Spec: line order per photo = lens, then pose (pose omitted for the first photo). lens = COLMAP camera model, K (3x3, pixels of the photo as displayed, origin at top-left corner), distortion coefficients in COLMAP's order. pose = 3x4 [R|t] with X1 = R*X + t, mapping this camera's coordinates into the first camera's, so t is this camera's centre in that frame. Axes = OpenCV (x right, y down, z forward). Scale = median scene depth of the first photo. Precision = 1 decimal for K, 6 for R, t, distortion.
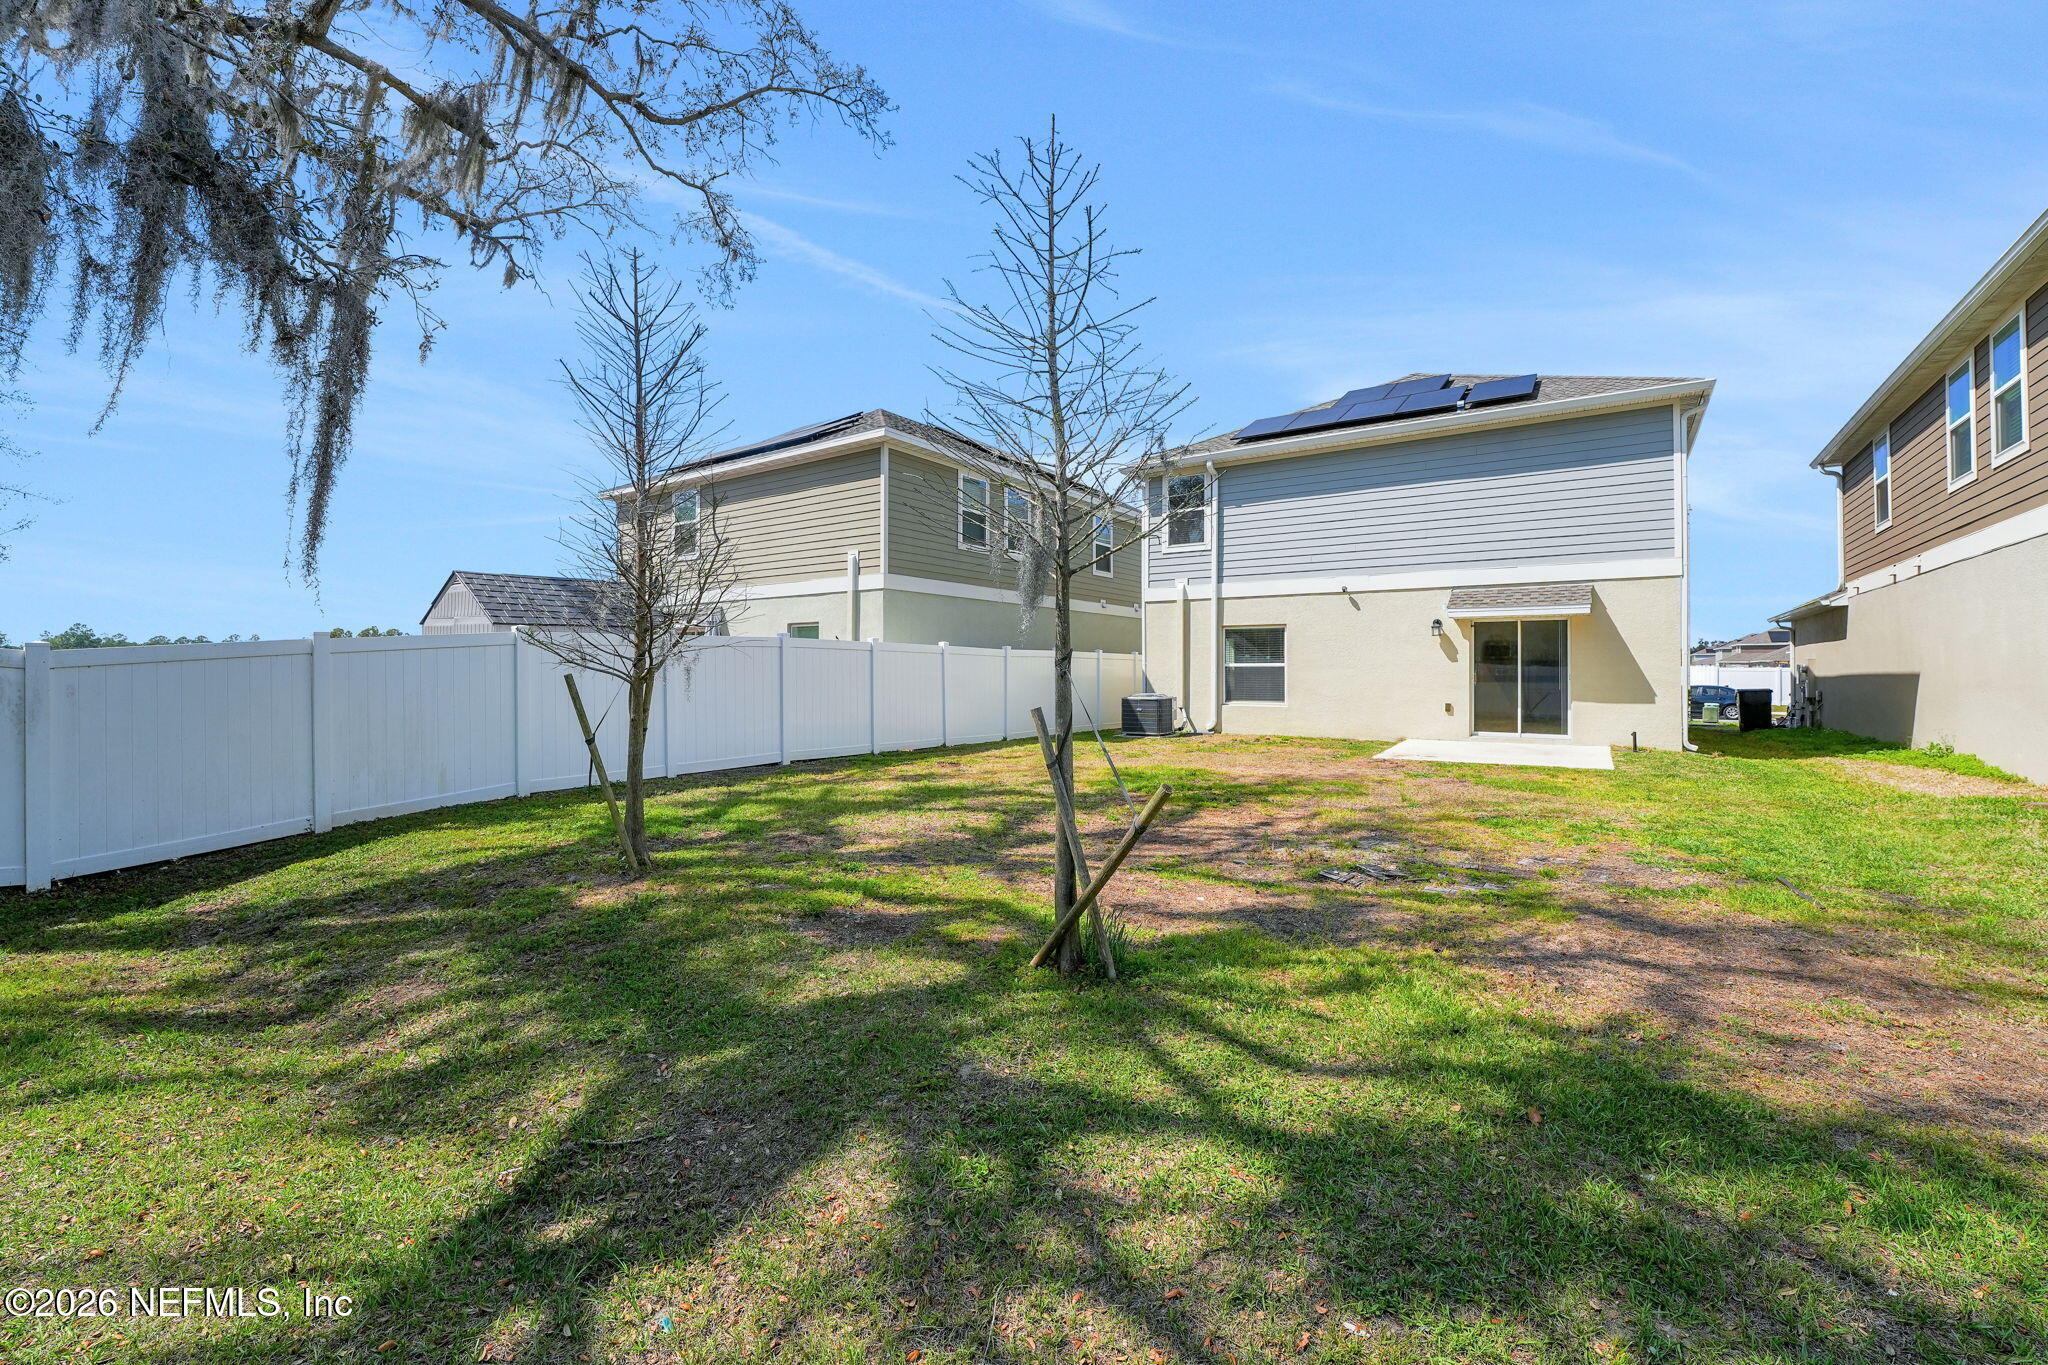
lens RADIAL K [[856.6, 0, 1024.0], [0, 856.6, 682.5], [0, 0, 1]] dist [0.000373, 0.000065]
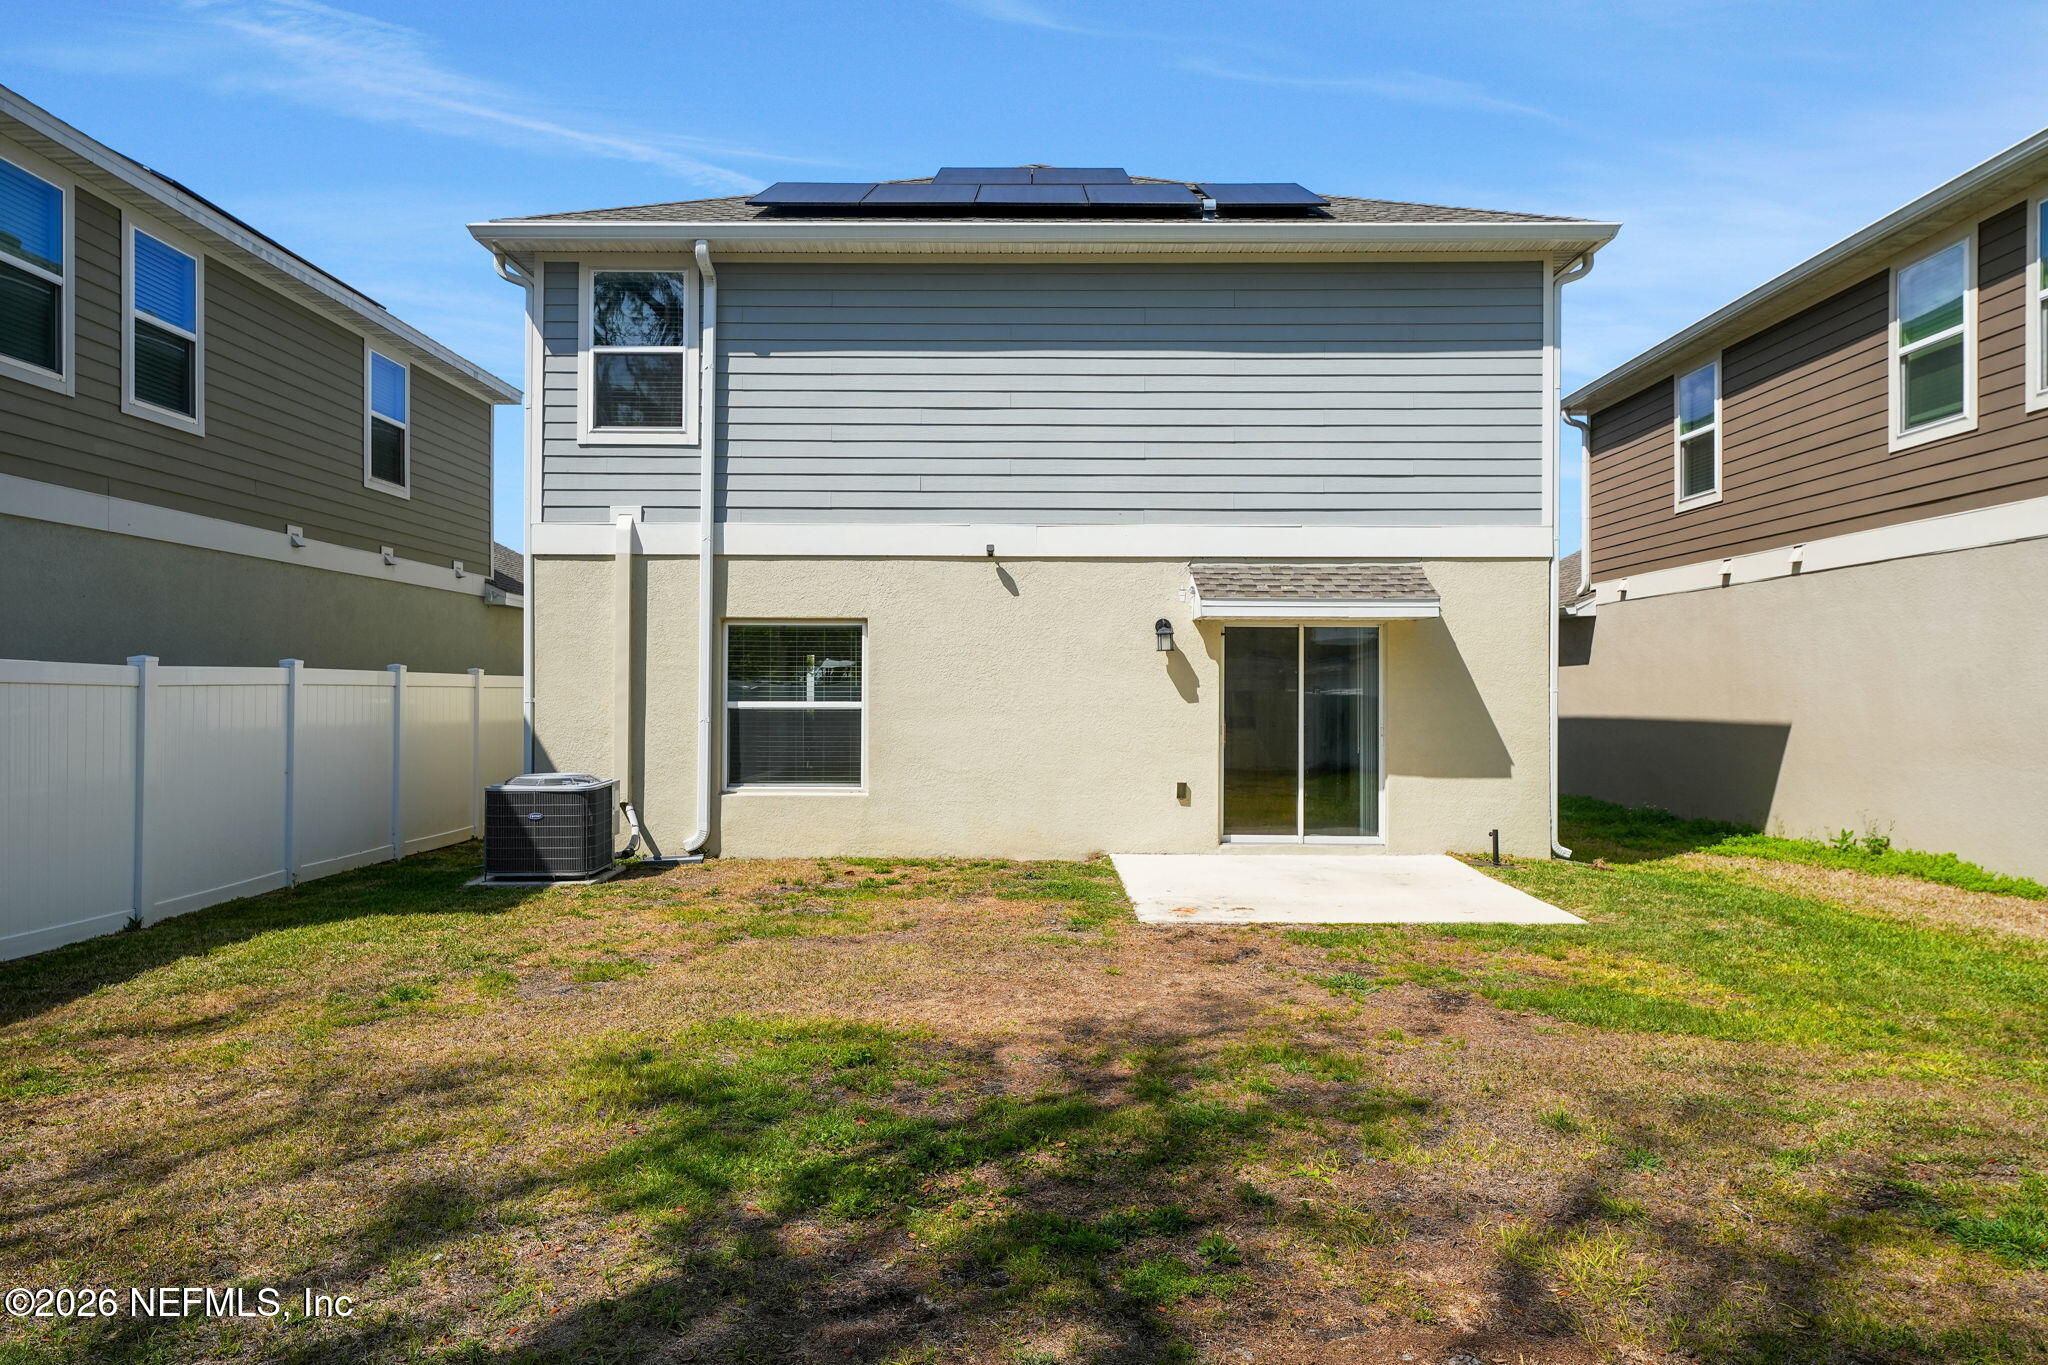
lens RADIAL K [[1327.1, 0, 1024.0], [0, 1327.1, 682.5], [0, 0, 1]] dist [0.029690, -0.000245]
pose [[0.828321, 0.002752, 0.560247, -0.028908], [0.005010, 0.999912, -0.012318, -0.023805], [-0.560231, 0.013010, 0.828234, 0.349363]]
